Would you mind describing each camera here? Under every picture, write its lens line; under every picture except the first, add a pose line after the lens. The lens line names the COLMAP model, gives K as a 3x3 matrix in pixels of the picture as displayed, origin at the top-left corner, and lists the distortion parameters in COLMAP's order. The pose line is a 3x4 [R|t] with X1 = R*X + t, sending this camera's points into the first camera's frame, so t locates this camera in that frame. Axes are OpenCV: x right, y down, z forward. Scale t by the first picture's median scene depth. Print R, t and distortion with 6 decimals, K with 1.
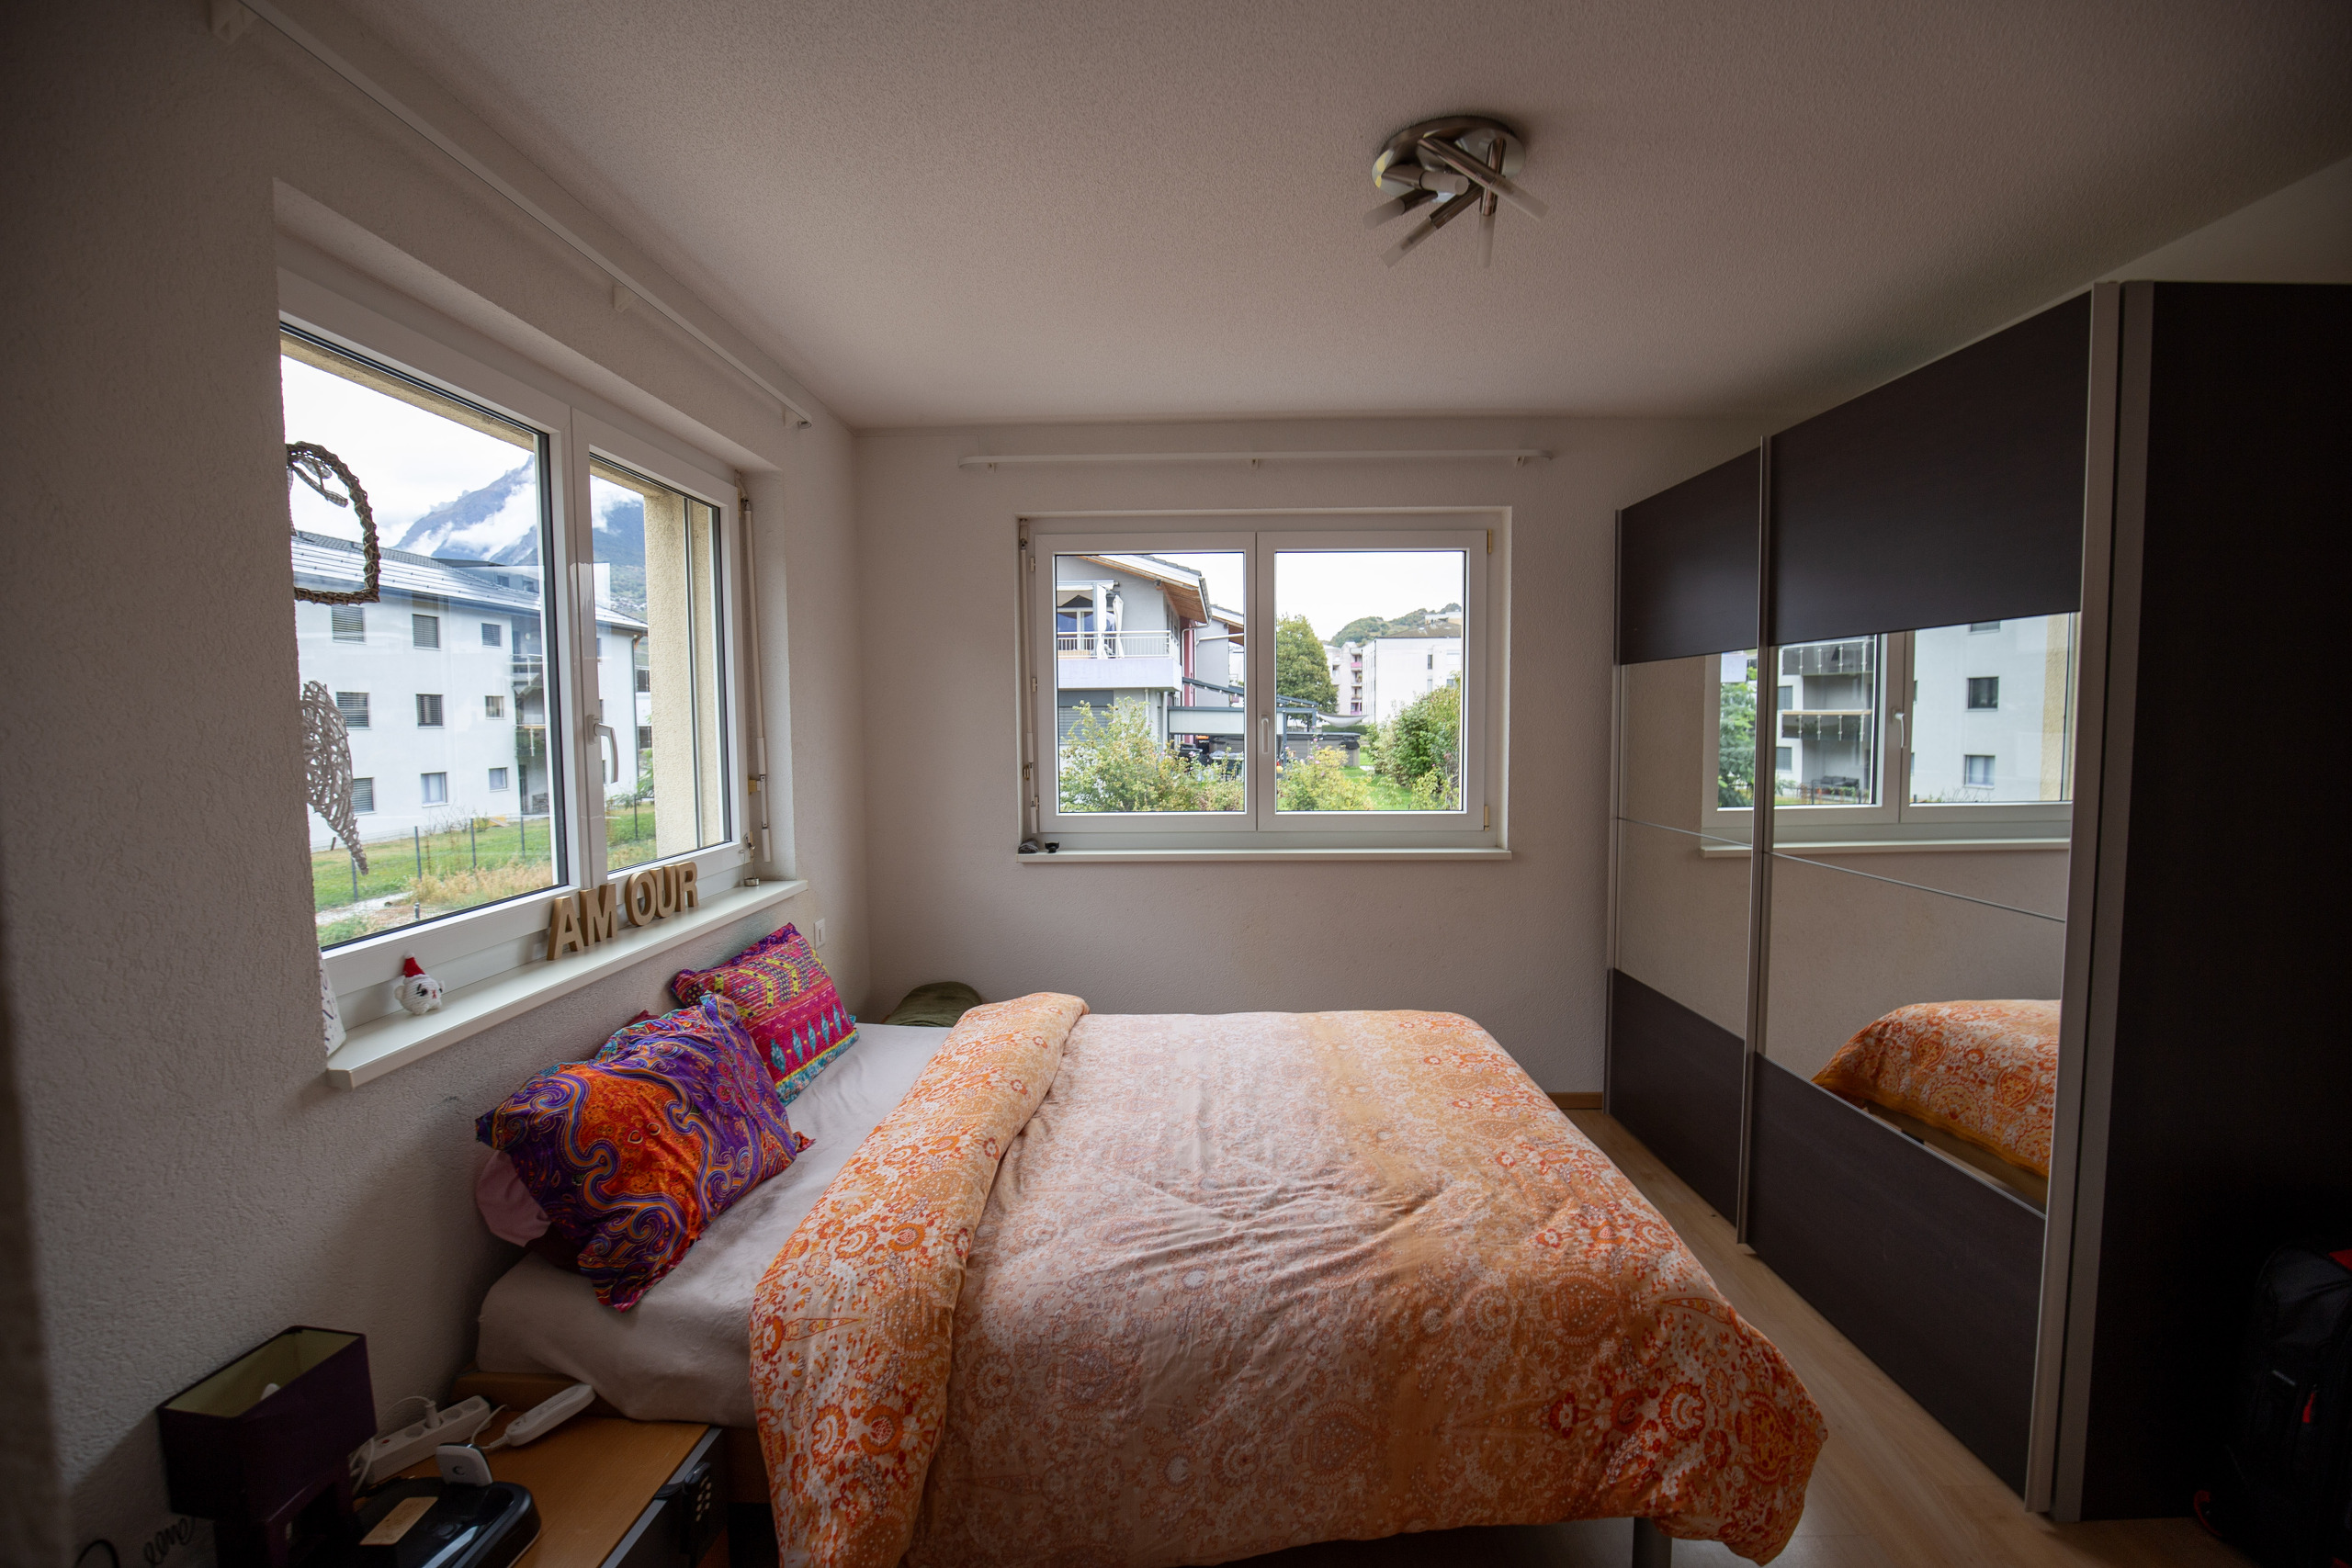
lens RADIAL K [[1075.6, 0, 1175.0], [0, 1075.6, 789.7], [0, 0, 1]] dist [-0.042803, 0.009001]
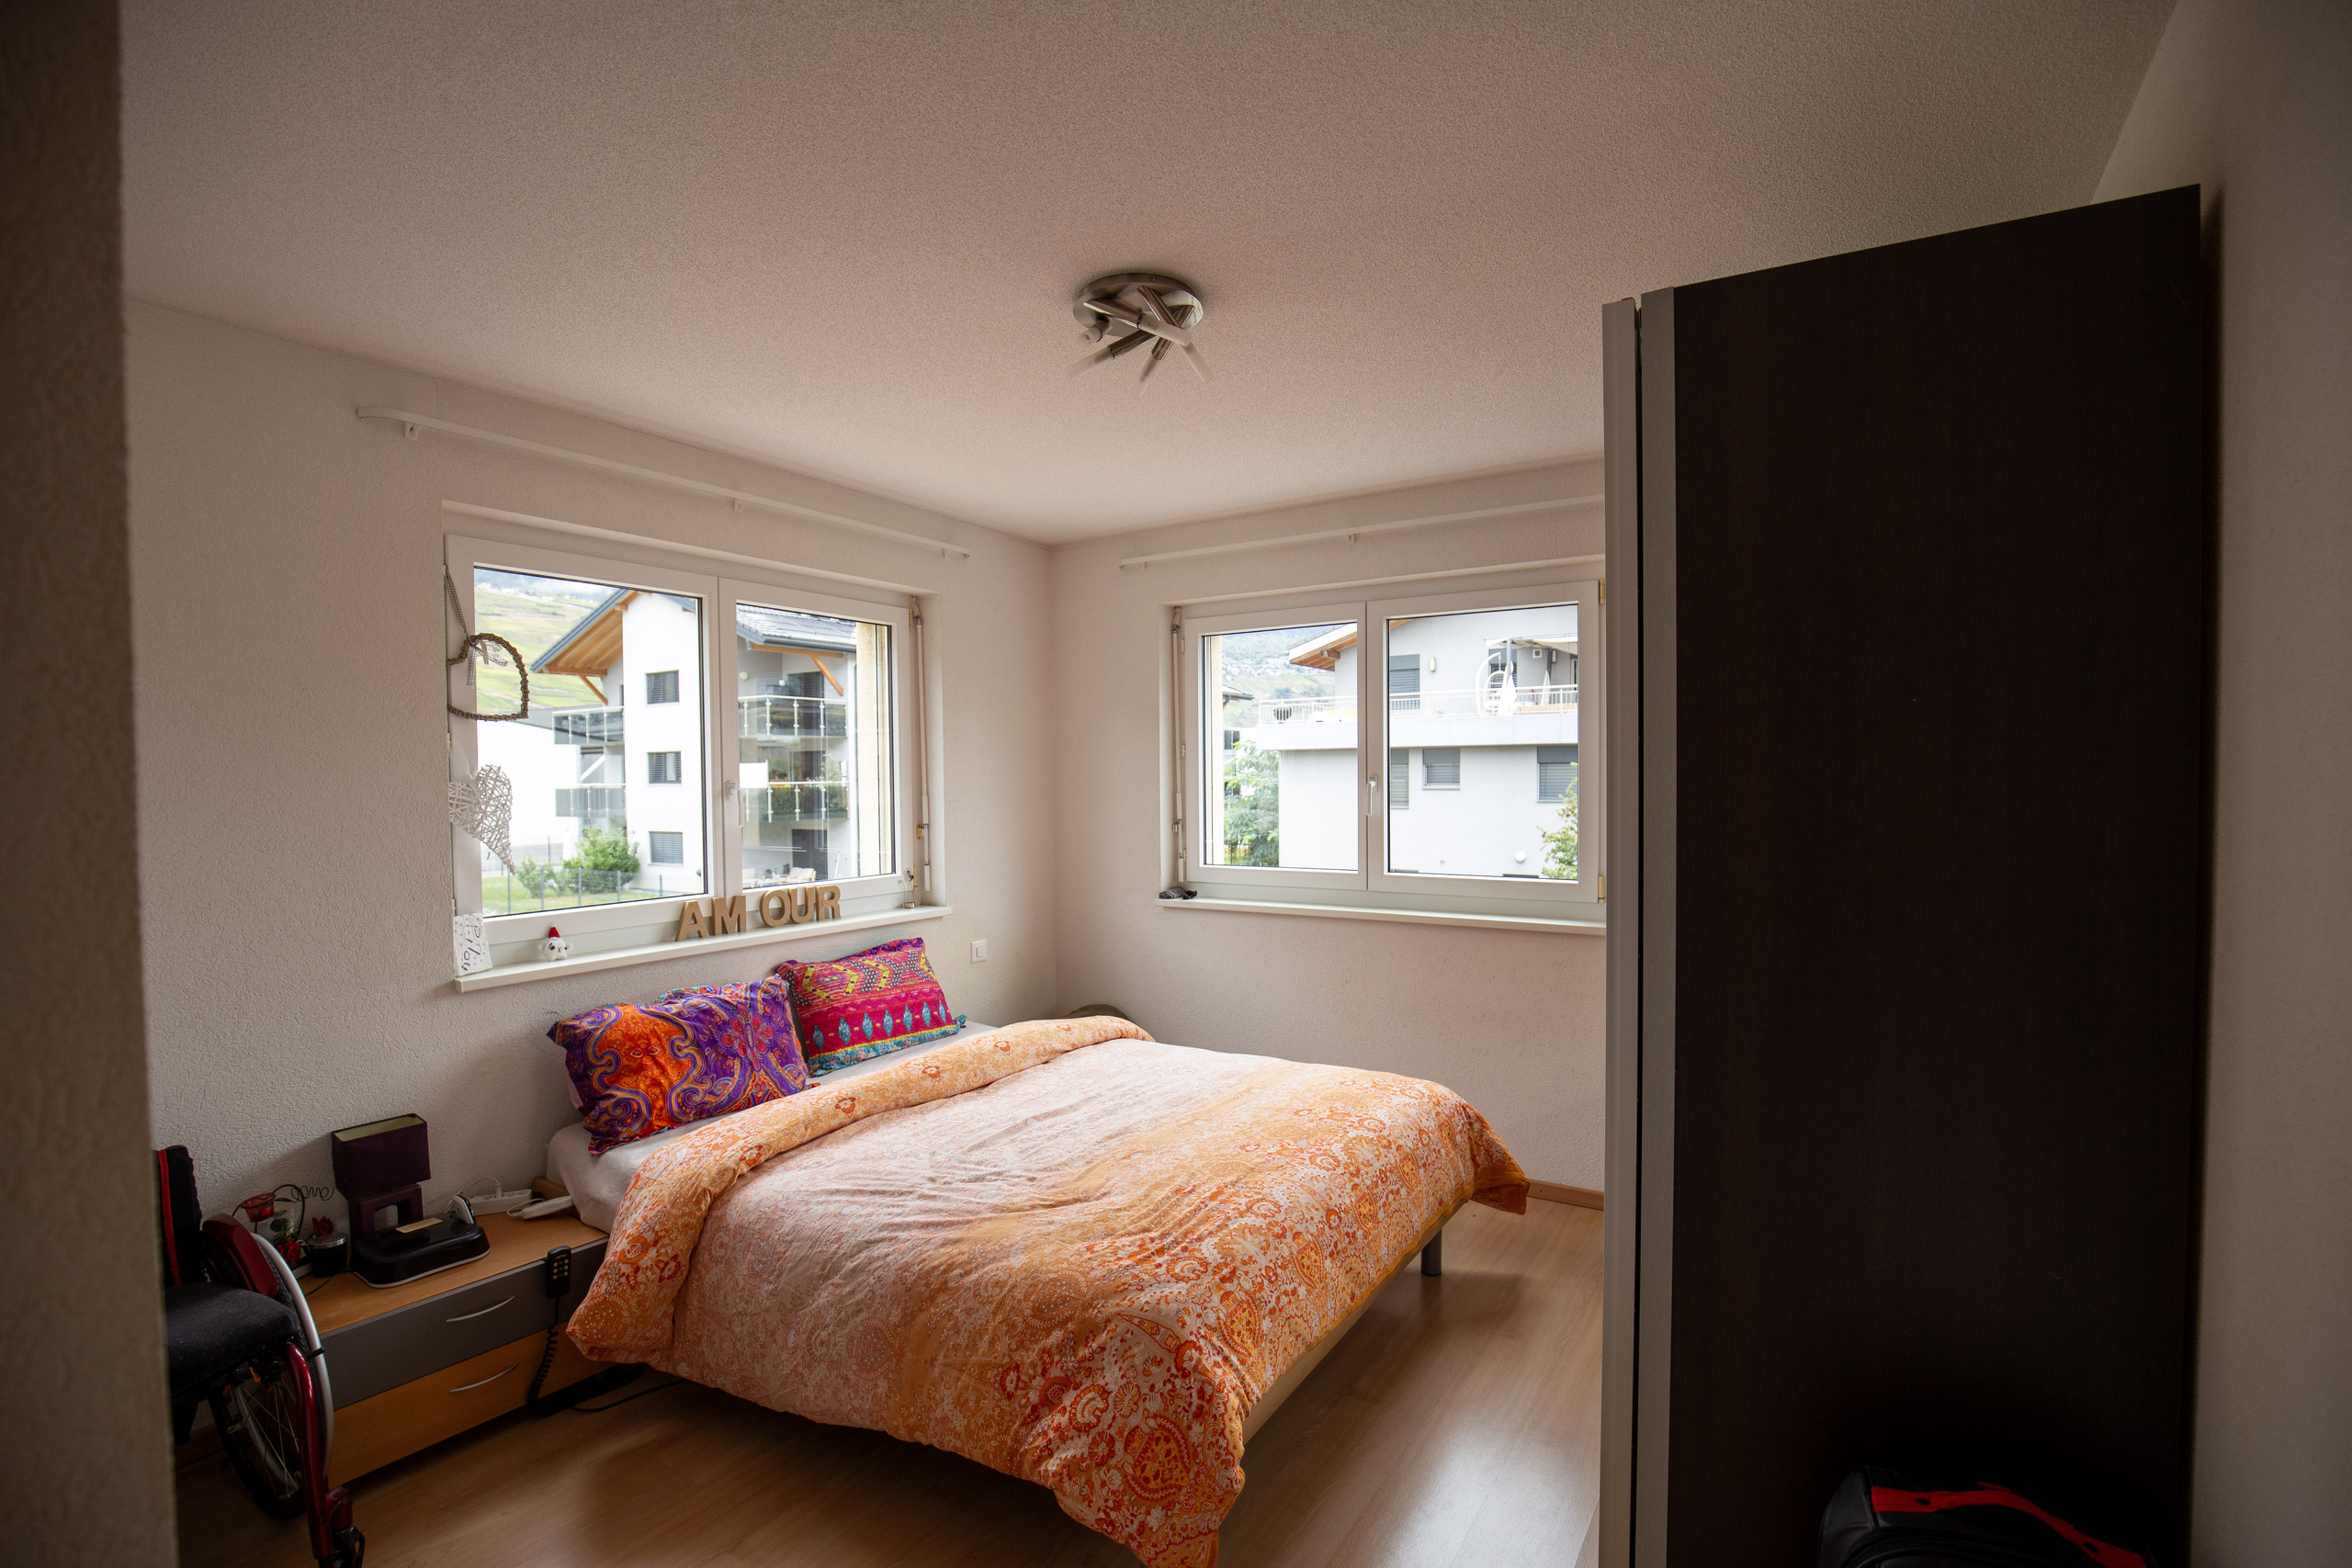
lens RADIAL K [[1073.4, 0, 1174.7], [0, 1073.4, 802.1], [0, 0, 1]] dist [-0.043150, 0.008891]
pose [[0.861811, 0.011542, -0.507098, 1.013725], [-0.031524, 0.999027, -0.030835, -0.018874], [0.506249, 0.042560, 0.861337, 0.043711]]
